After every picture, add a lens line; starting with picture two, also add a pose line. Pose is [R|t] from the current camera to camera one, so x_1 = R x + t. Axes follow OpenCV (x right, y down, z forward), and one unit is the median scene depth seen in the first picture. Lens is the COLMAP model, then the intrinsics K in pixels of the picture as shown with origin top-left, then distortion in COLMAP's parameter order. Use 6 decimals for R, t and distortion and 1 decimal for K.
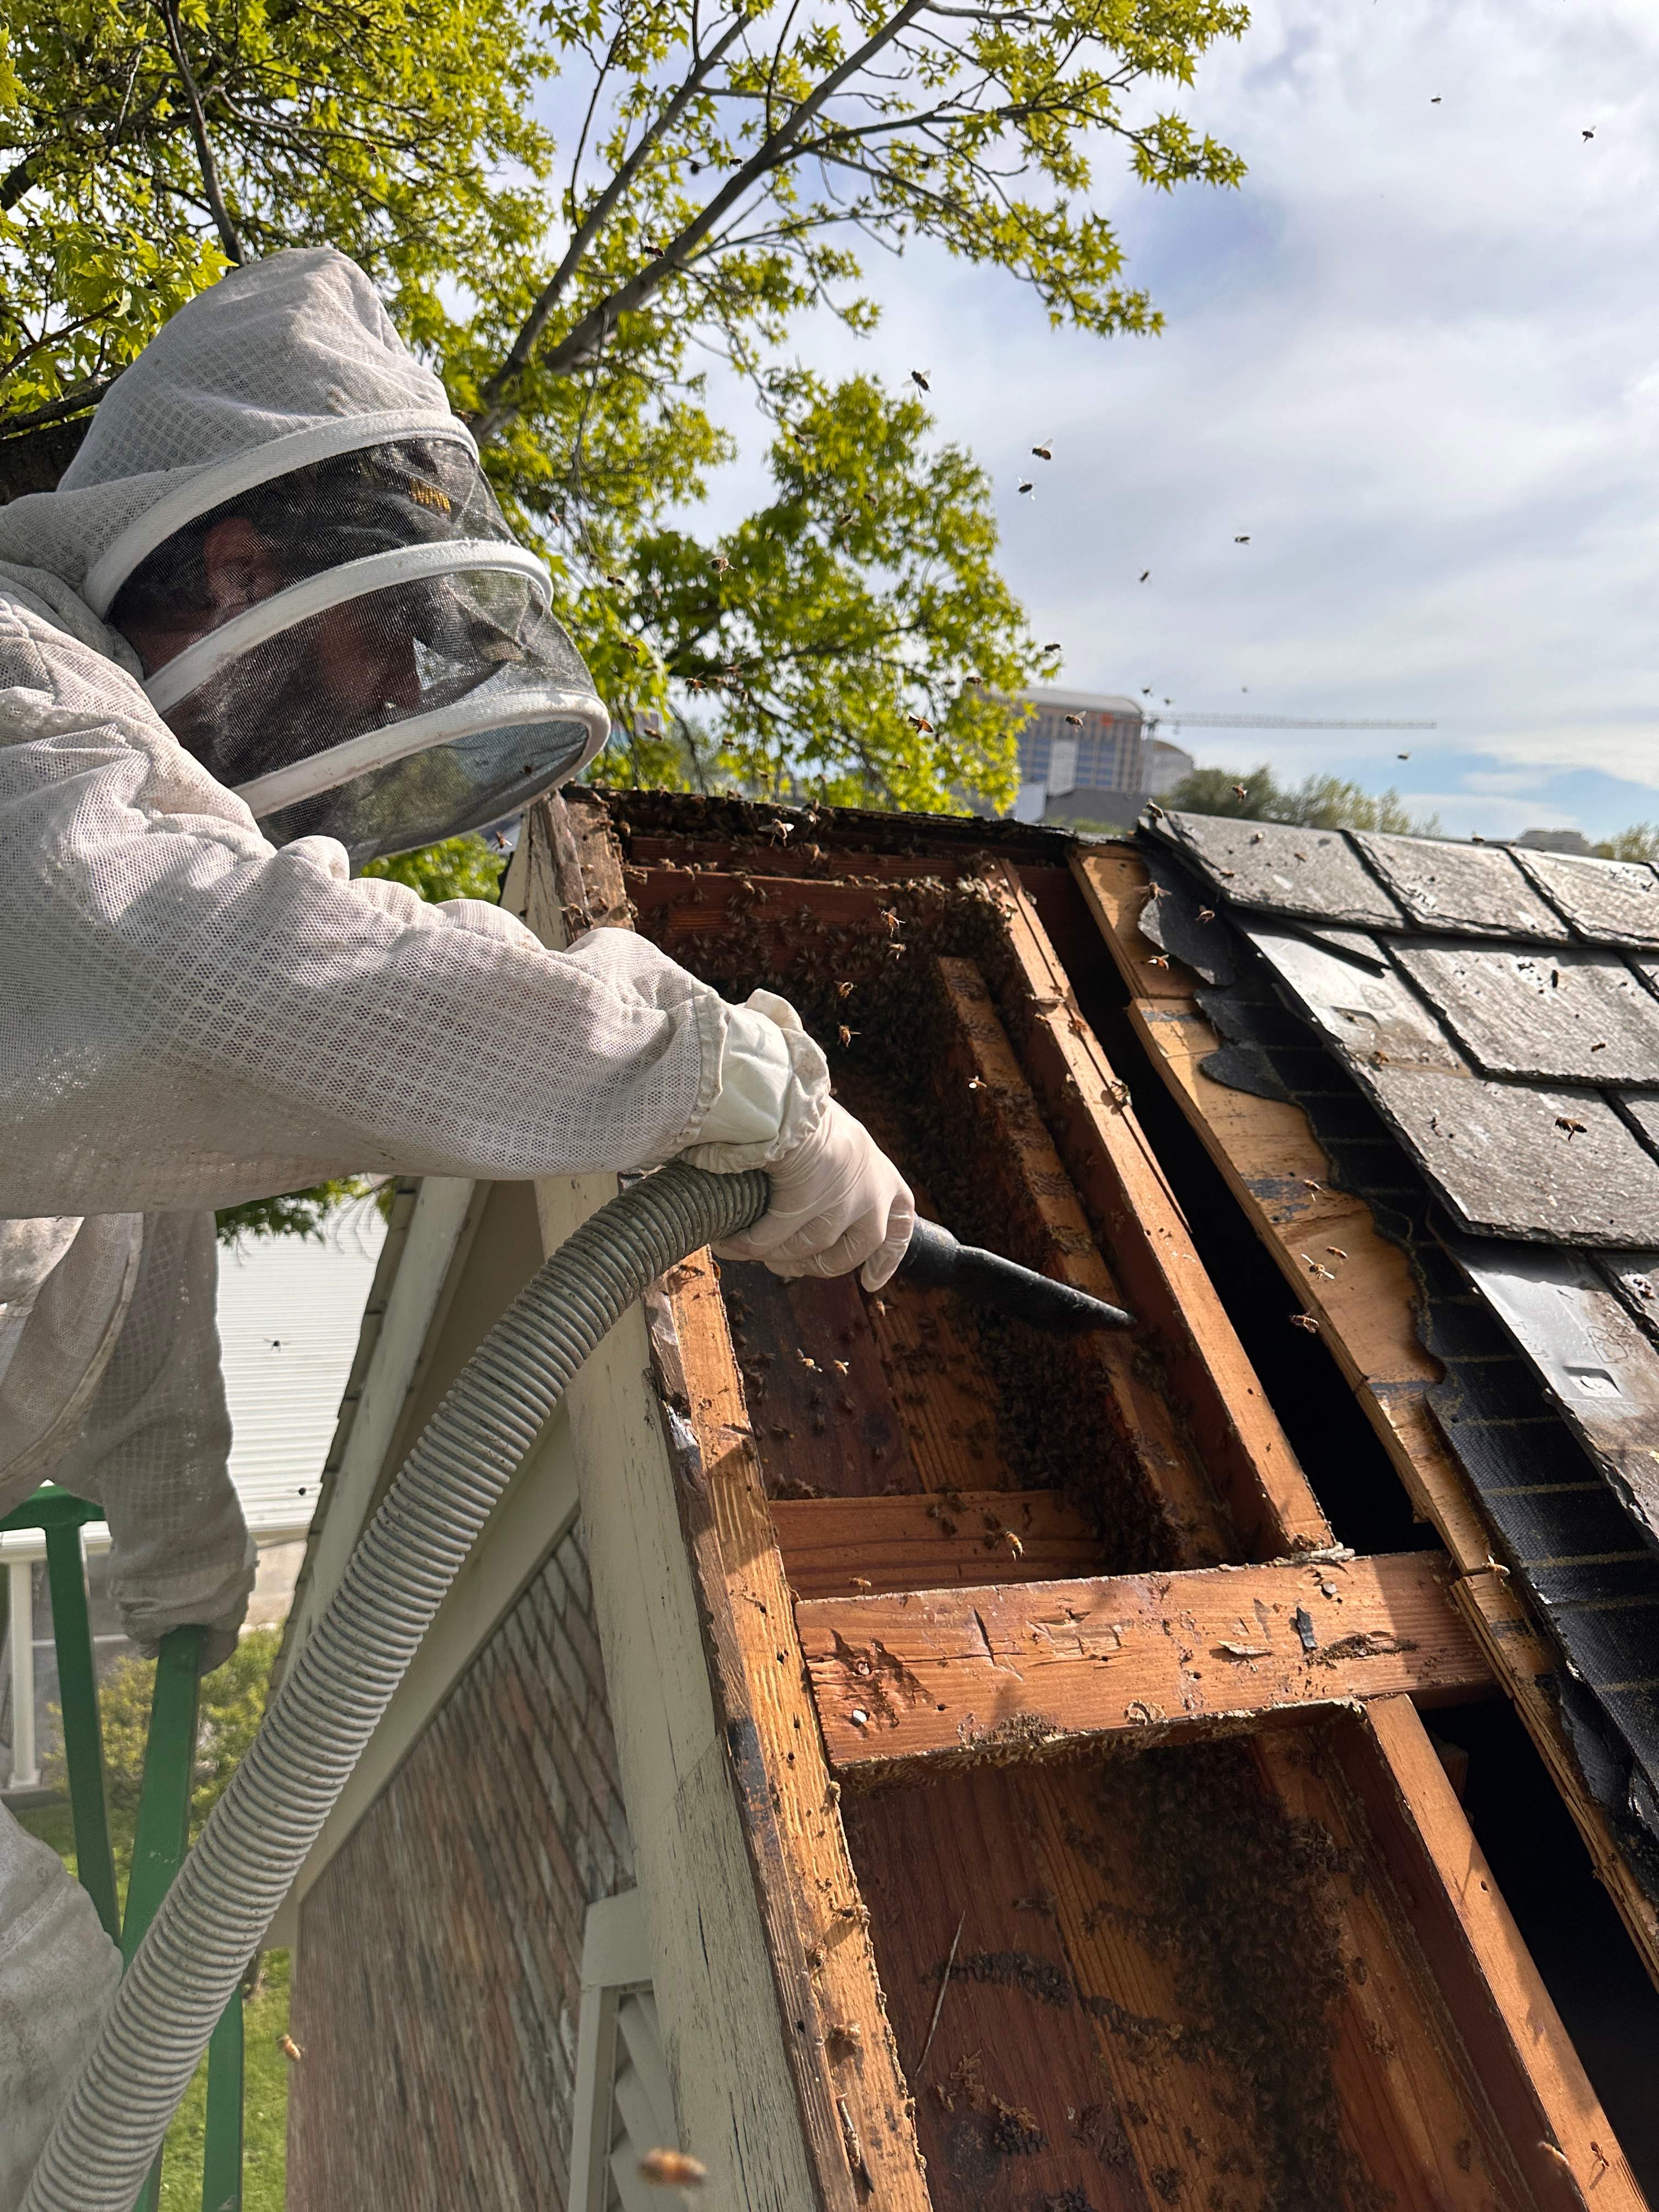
lens RADIAL K [[1759.7, 0, 846.7], [0, 1759.7, 1168.3], [0, 0, 1]] dist [0.009841, -0.024061]
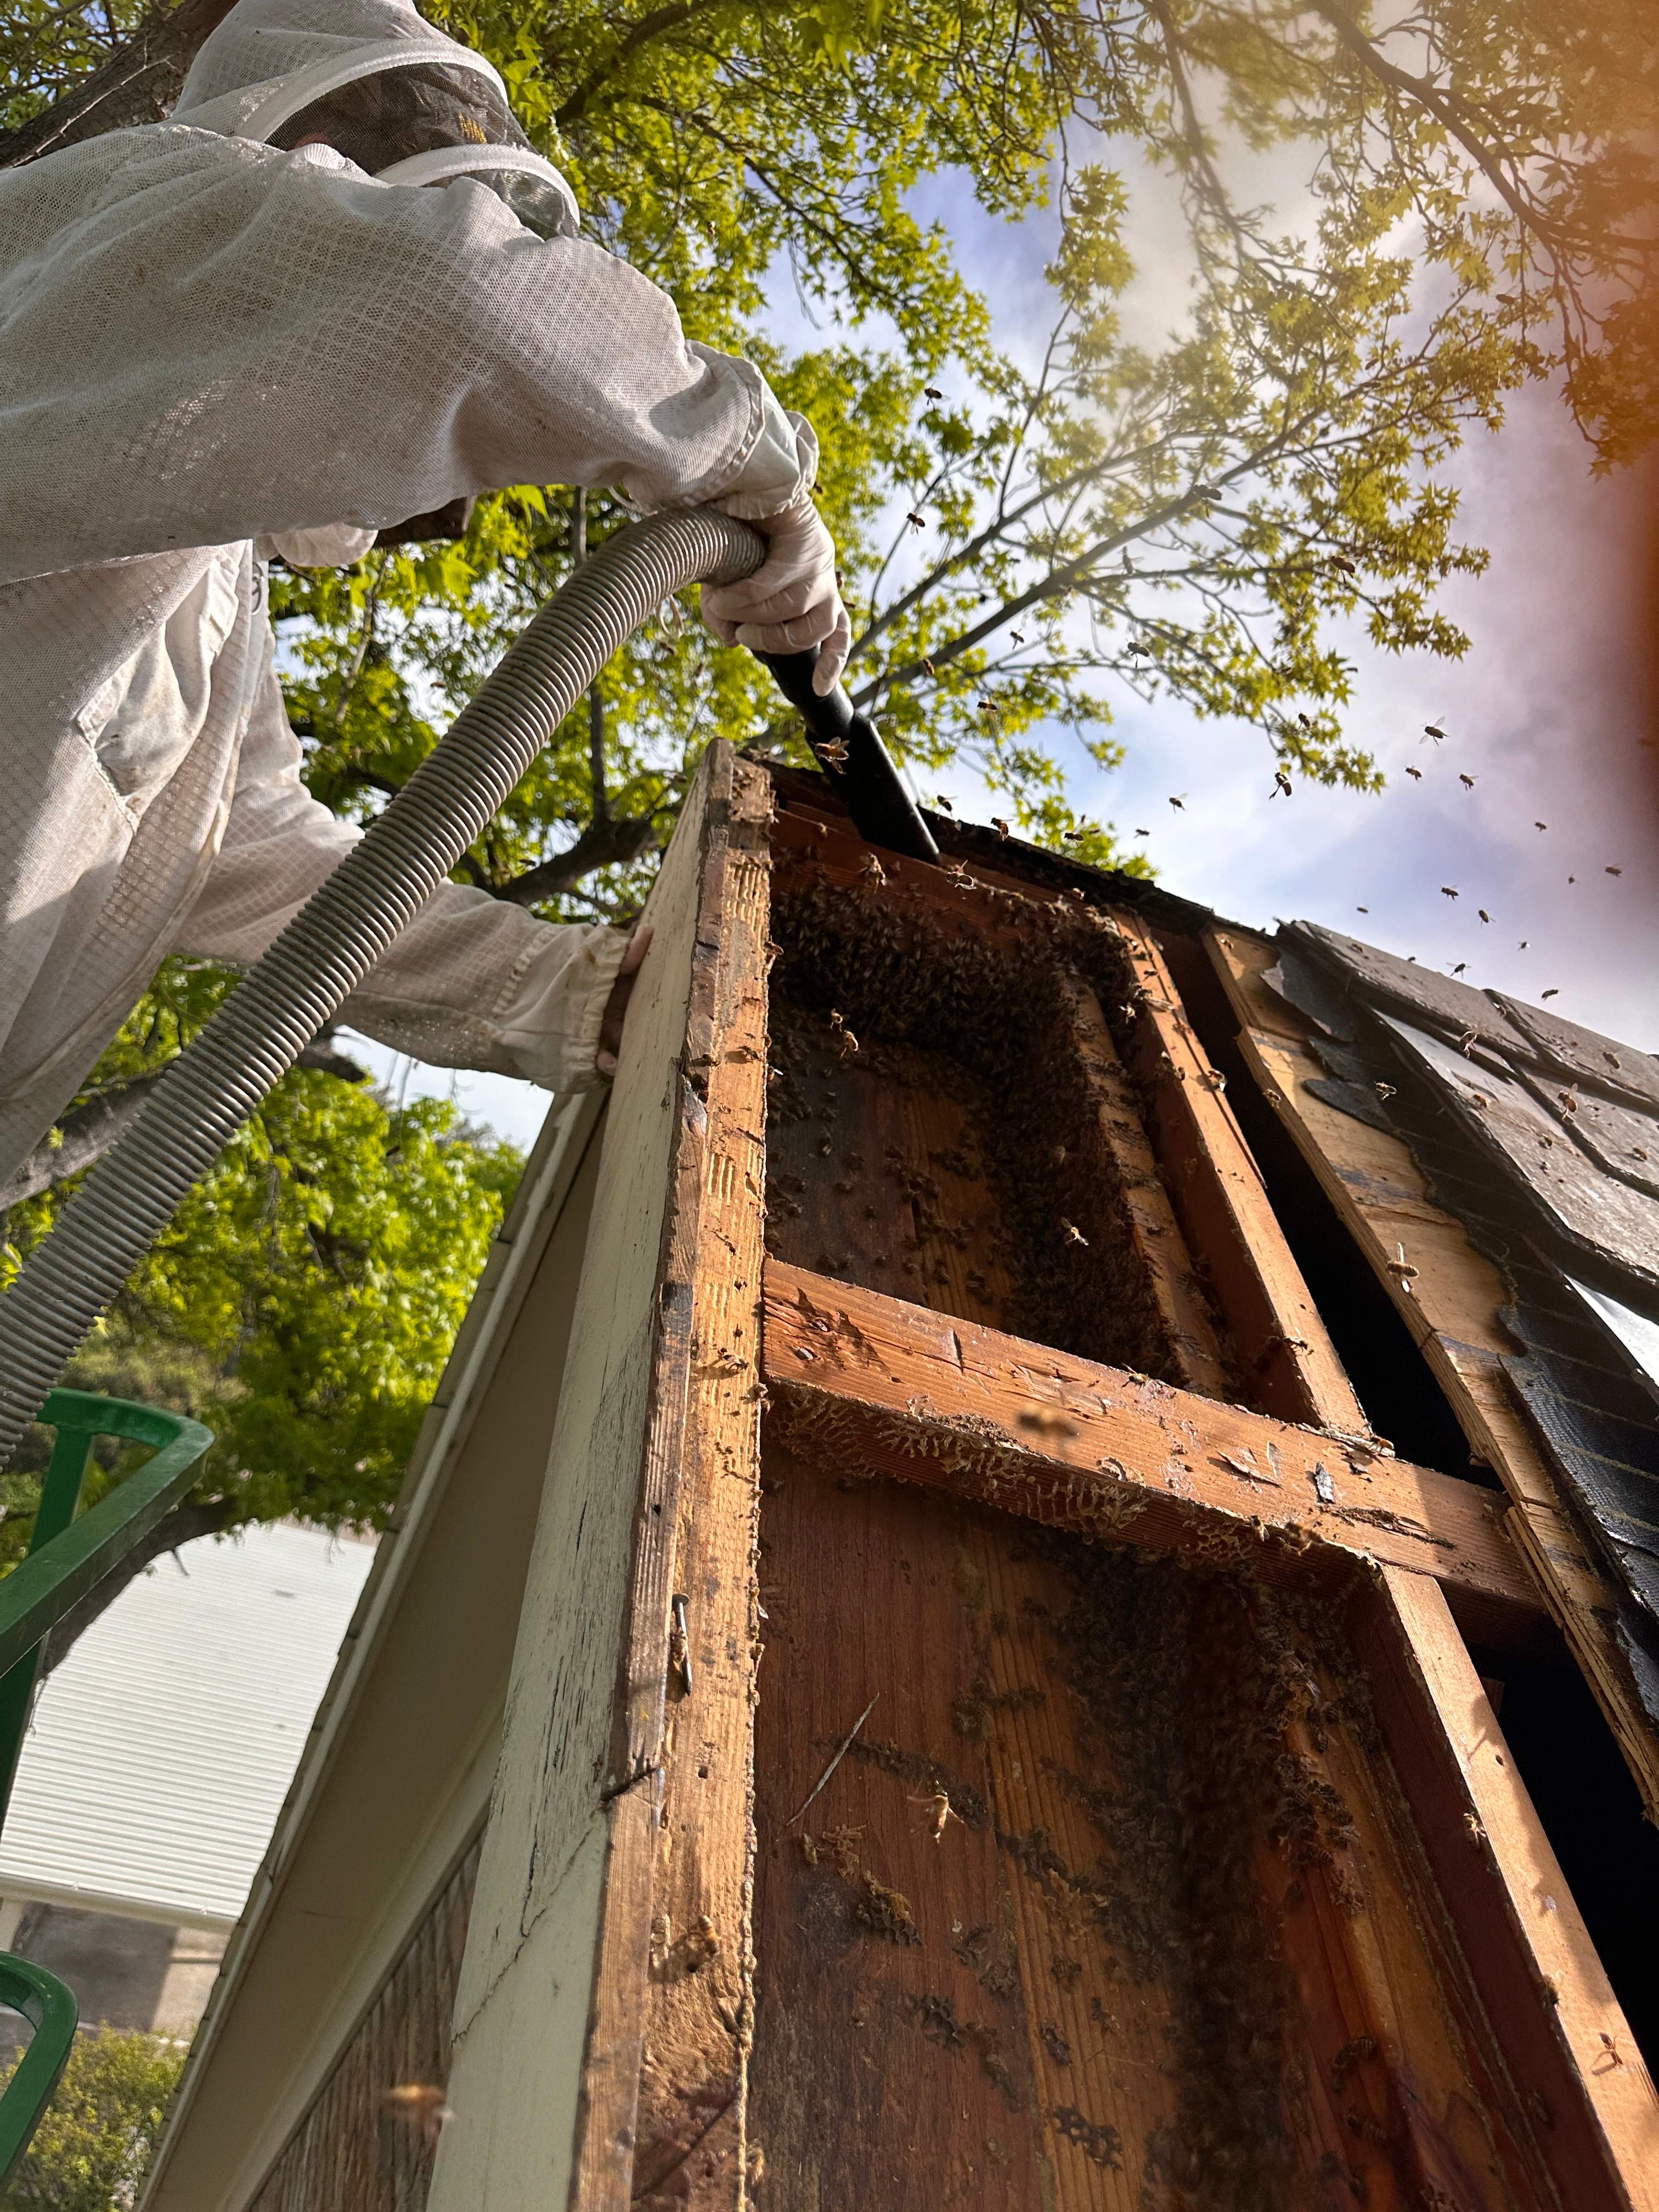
lens RADIAL K [[1759.7, 0, 830.2], [0, 1759.7, 1106.7], [0, 0, 1]] dist [0.009841, -0.024061]
pose [[0.975497, 0.173431, -0.135376, 0.071452], [-0.208173, 0.926713, -0.312839, 0.281173], [0.071199, 0.333355, 0.940109, 0.060990]]
